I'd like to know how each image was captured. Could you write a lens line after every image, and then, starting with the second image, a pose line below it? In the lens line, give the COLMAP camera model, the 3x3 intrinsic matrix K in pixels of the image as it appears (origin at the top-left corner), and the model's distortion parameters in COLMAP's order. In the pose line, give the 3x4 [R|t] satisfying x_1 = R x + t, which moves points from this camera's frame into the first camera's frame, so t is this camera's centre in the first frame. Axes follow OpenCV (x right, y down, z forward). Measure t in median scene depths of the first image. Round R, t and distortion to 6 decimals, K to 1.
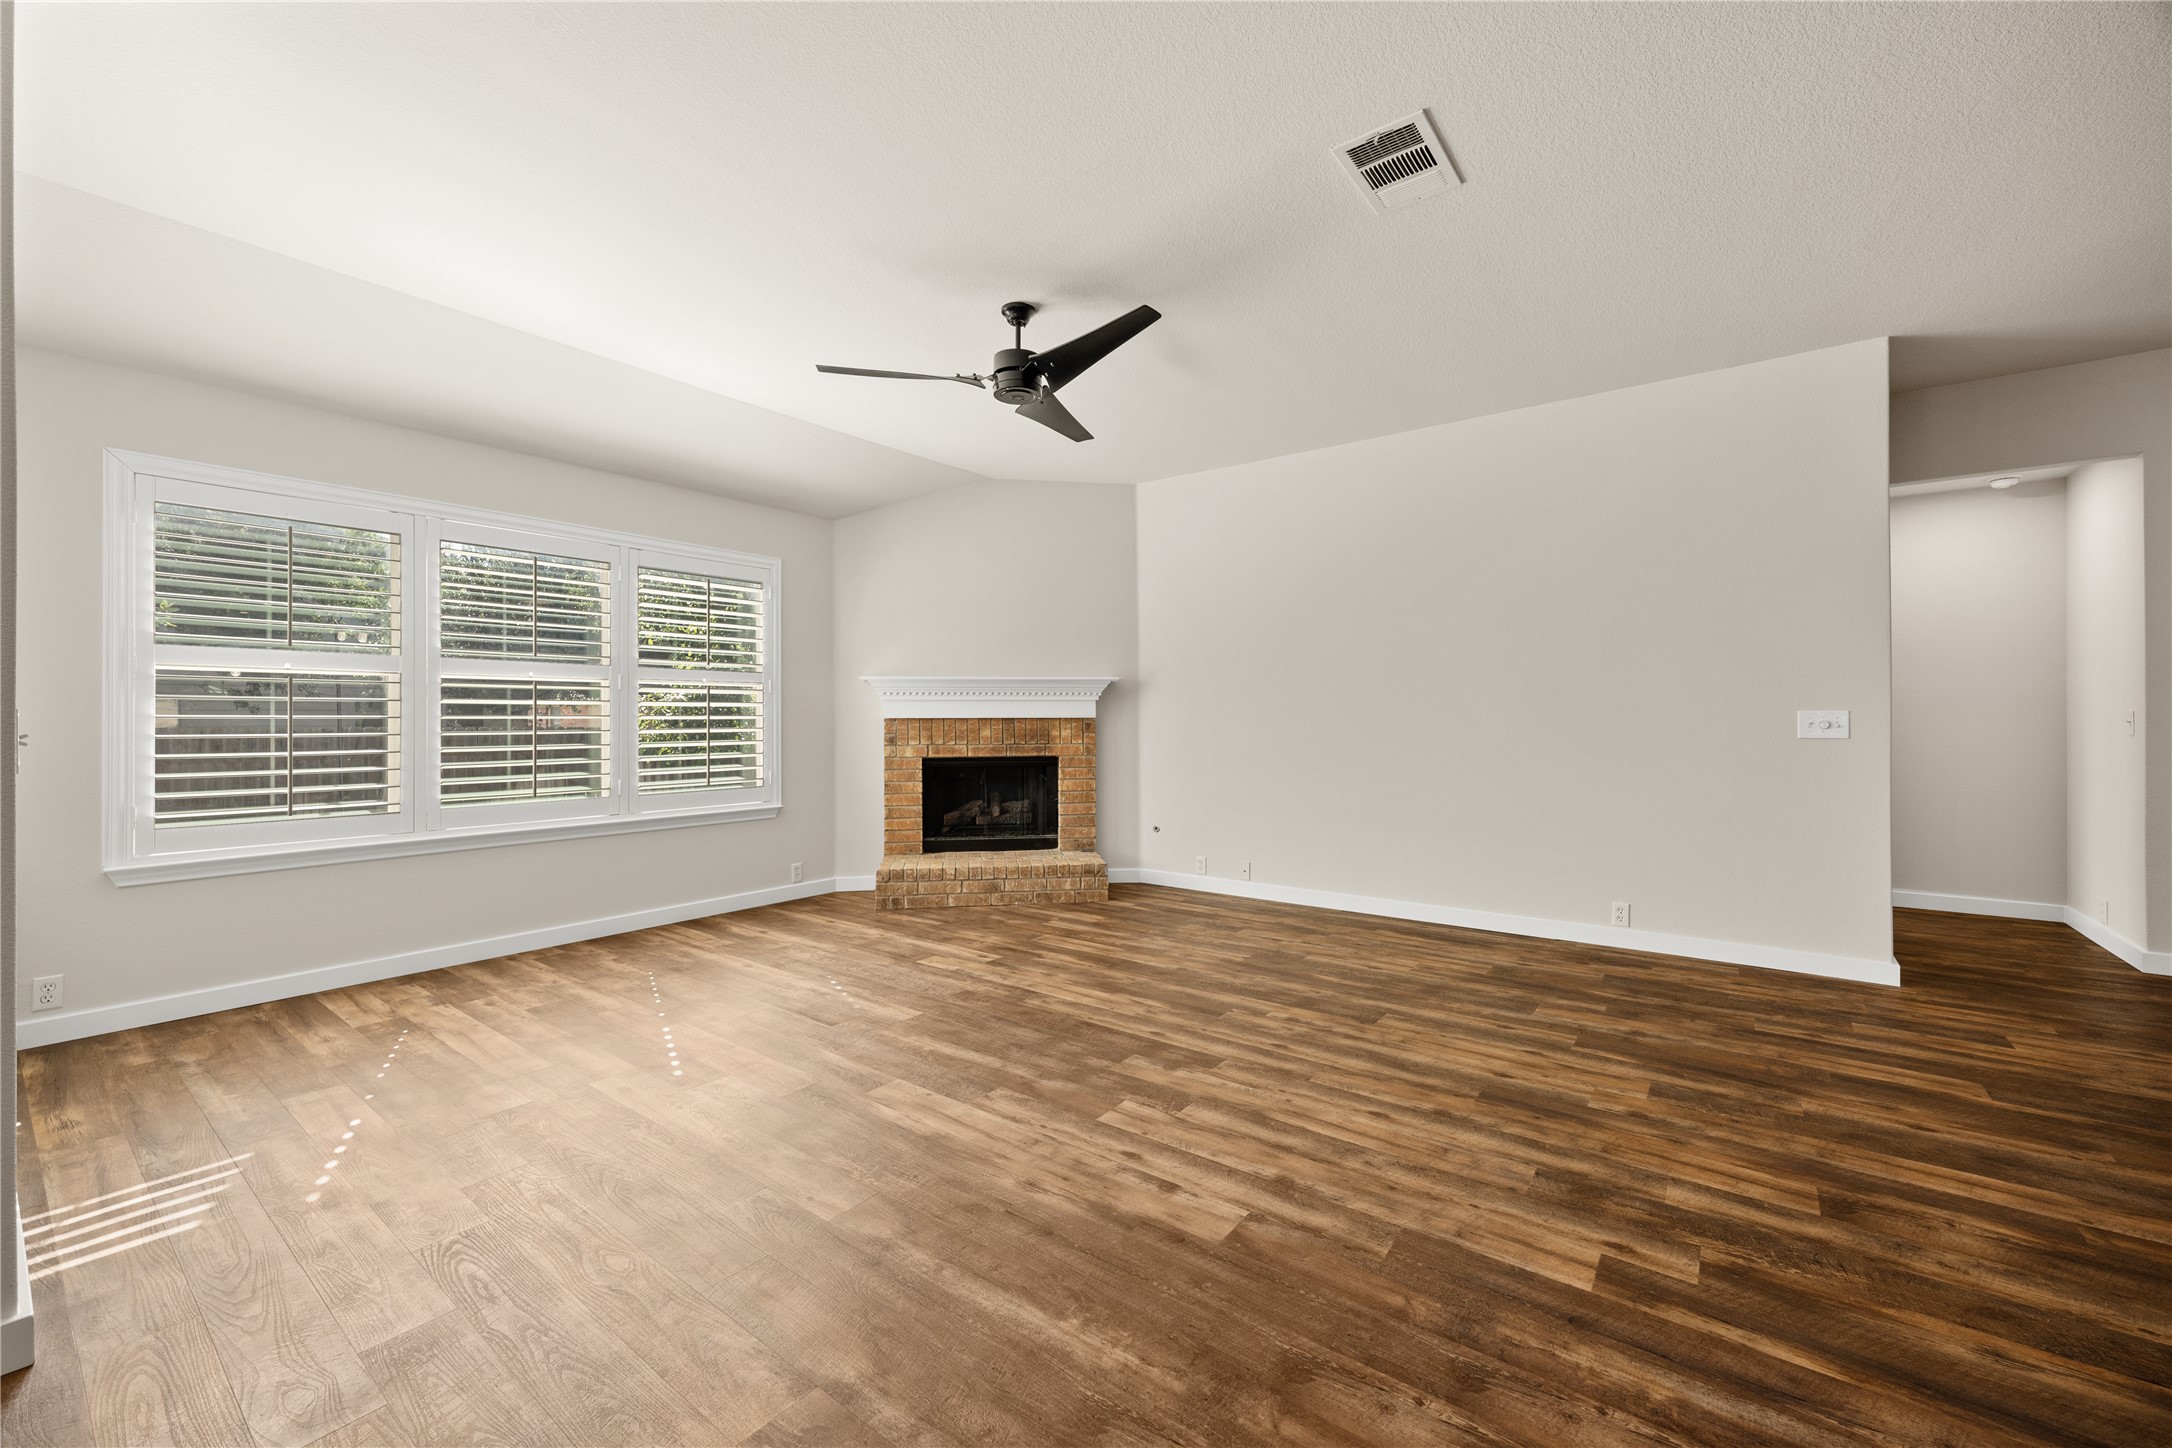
lens RADIAL K [[858.4, 0, 1079.7], [0, 858.4, 719.3], [0, 0, 1]] dist [0.000178, -0.000640]
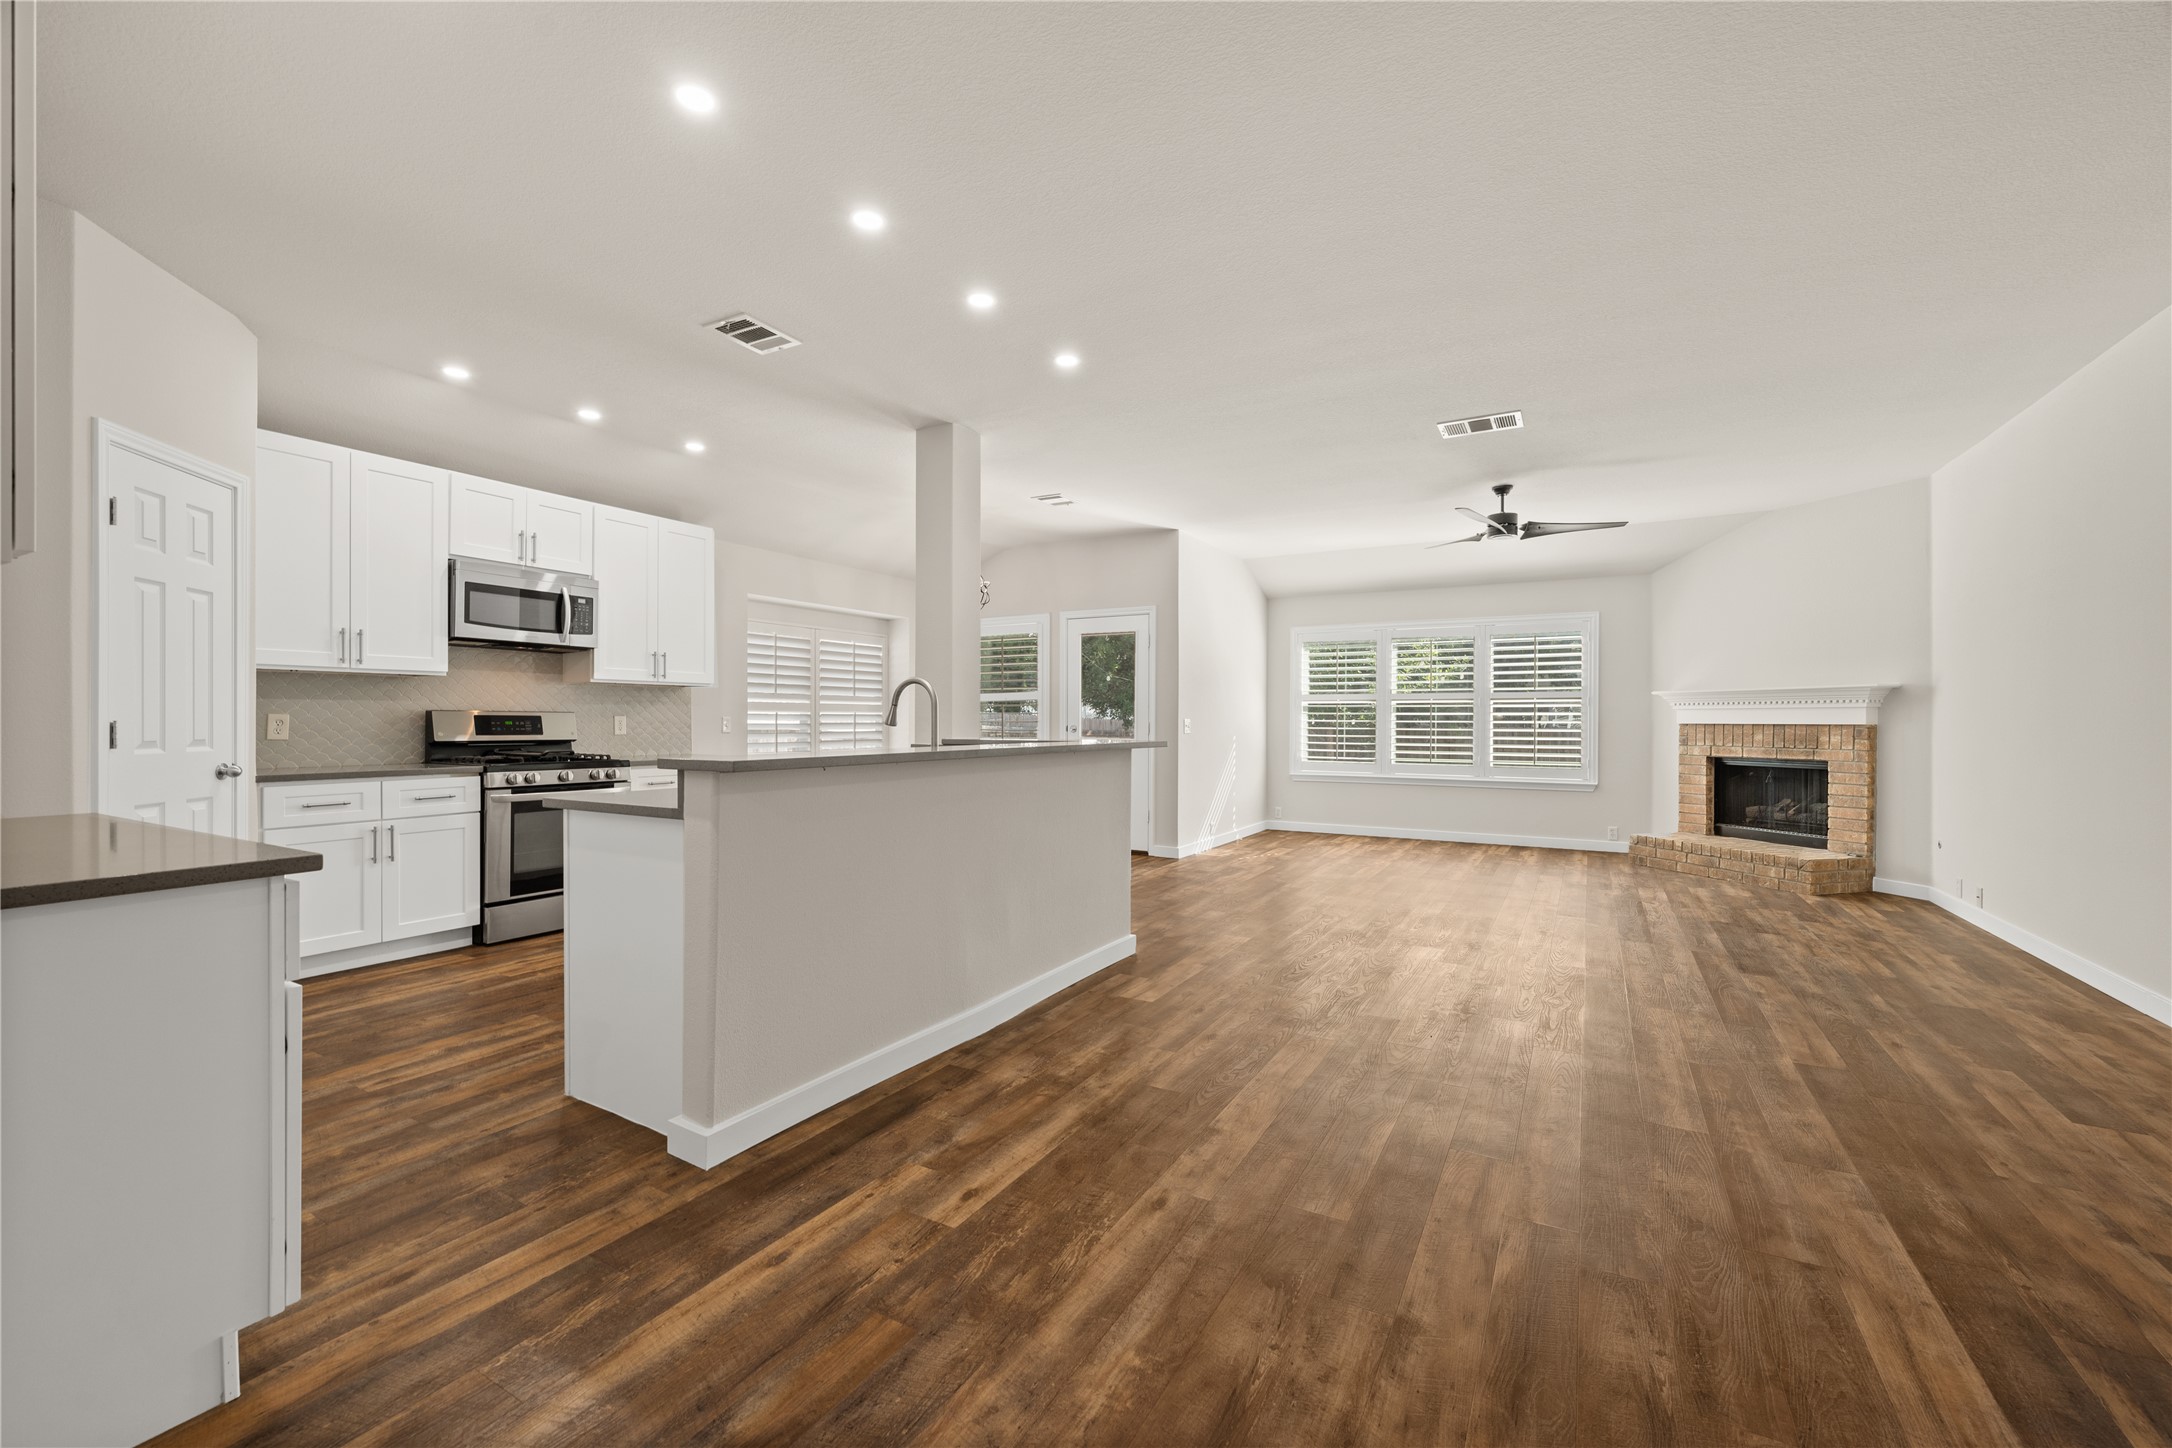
lens RADIAL K [[858.4, 0, 1084.7], [0, 858.4, 719.7], [0, 0, 1]] dist [0.000178, -0.000640]
pose [[0.124977, 0.000420, -0.992160, 1.637314], [-0.007931, 0.999968, -0.000575, 0.001199], [0.992128, 0.007941, 0.124976, -0.052444]]
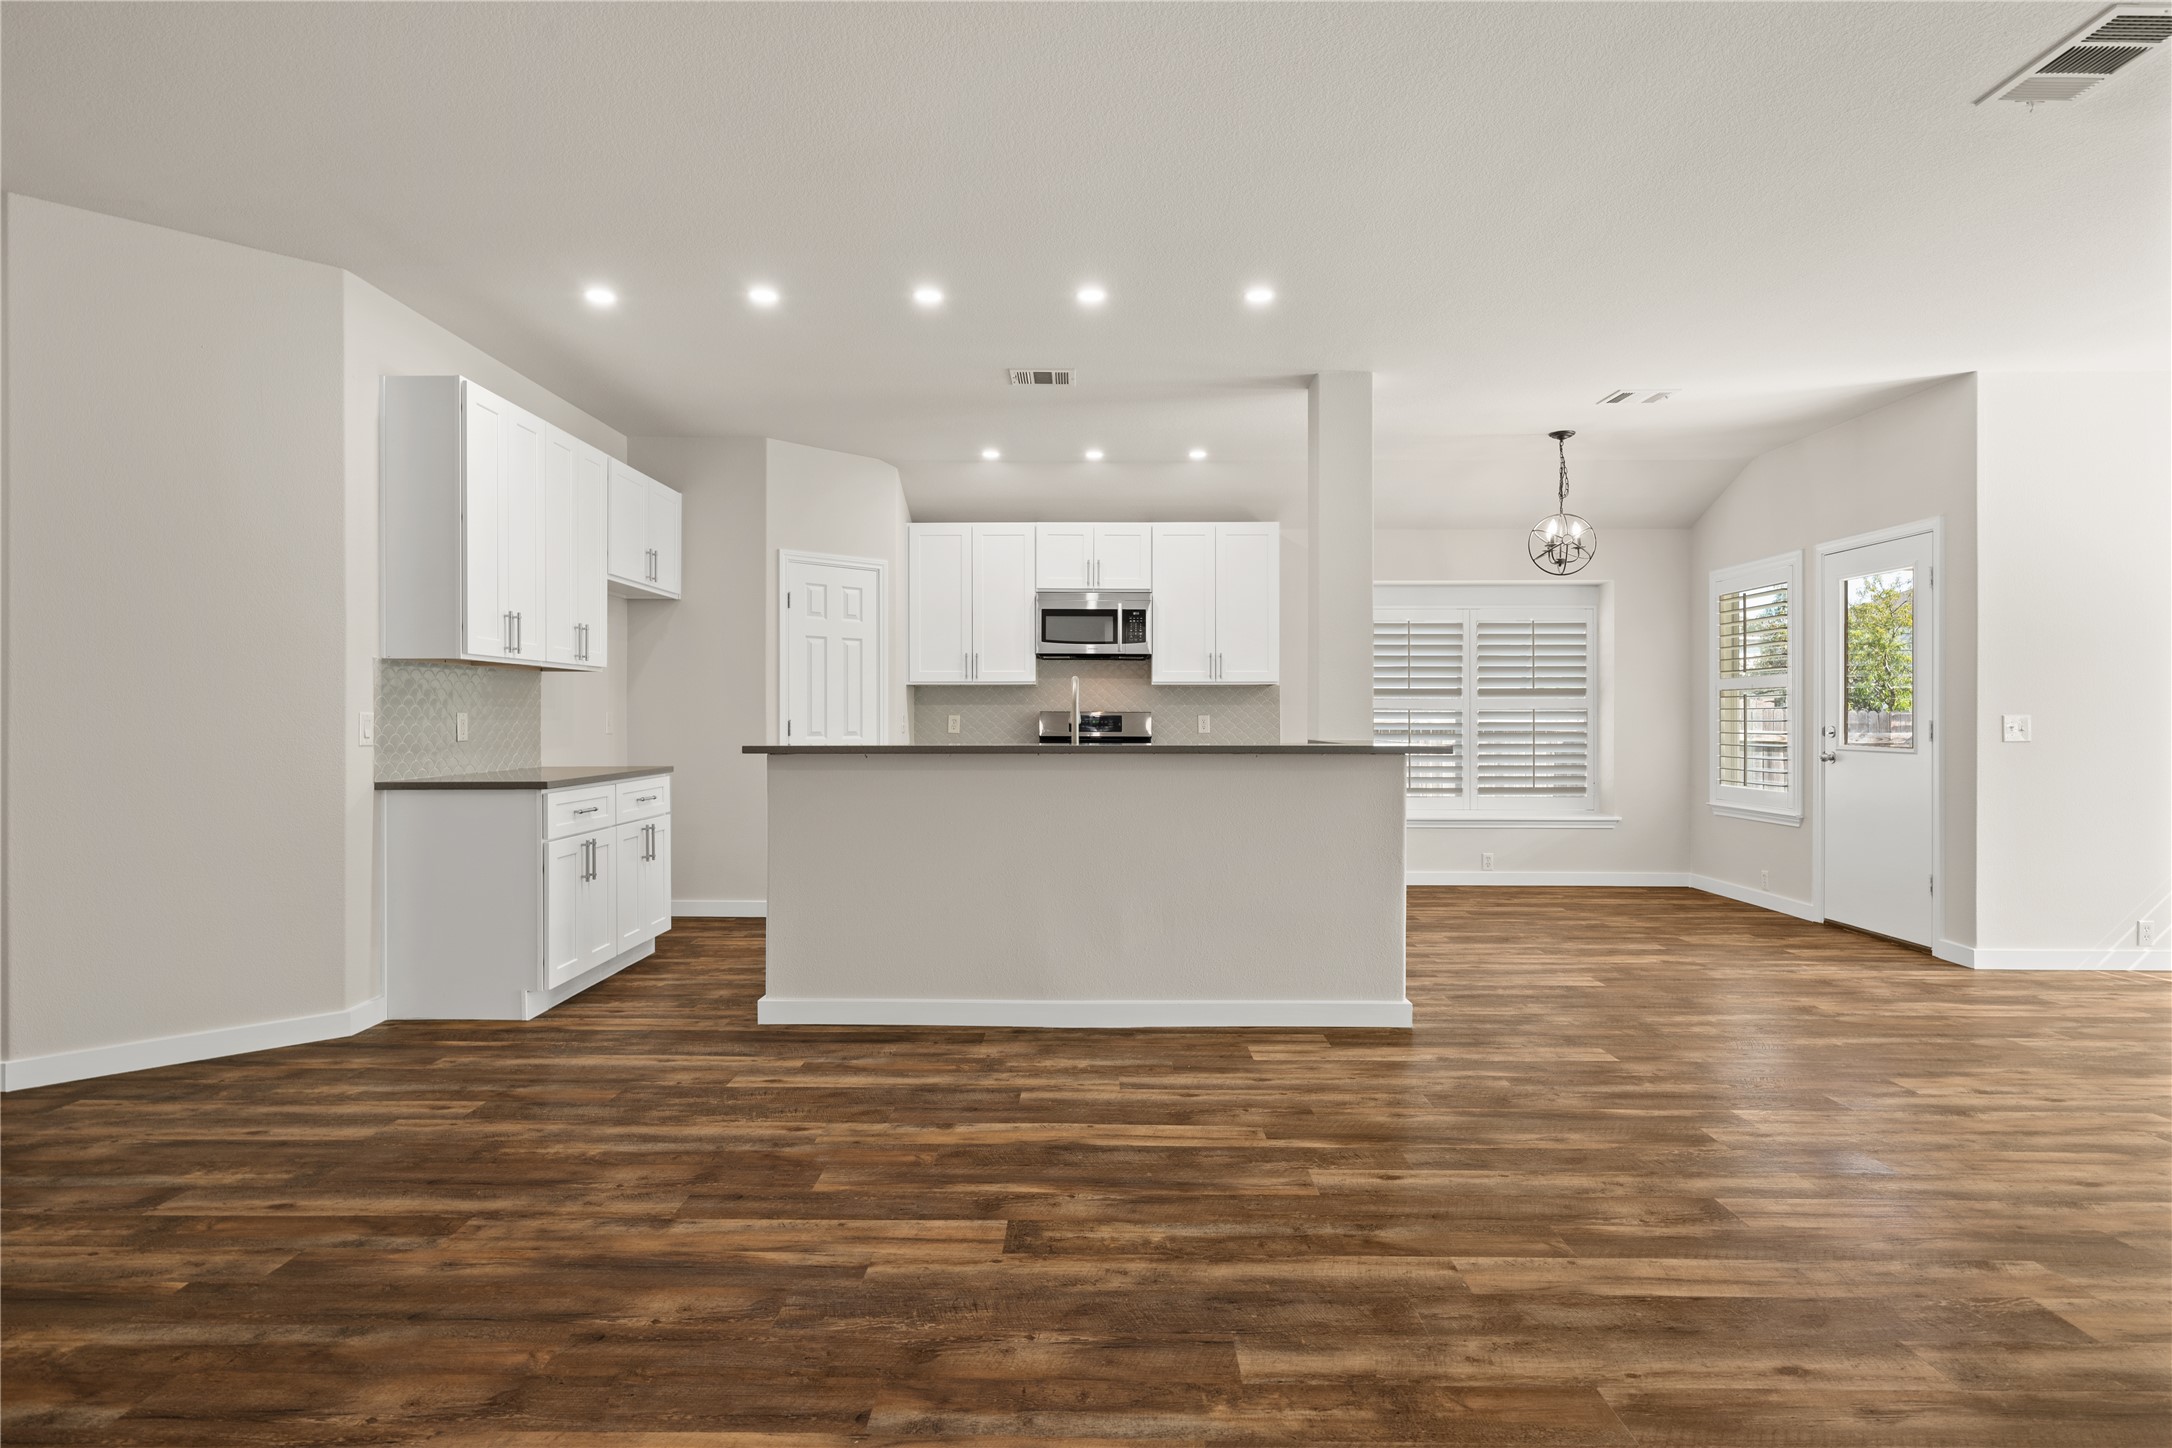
lens RADIAL K [[1100.0, 0, 1104.4], [0, 1100.0, 722.1], [0, 0, 1]] dist [0.004027, -0.002395]
pose [[-0.793597, 0.001967, -0.608440, 1.386695], [-0.002775, 0.999973, 0.006853, -0.001421], [0.608437, 0.007127, -0.793570, 0.986171]]
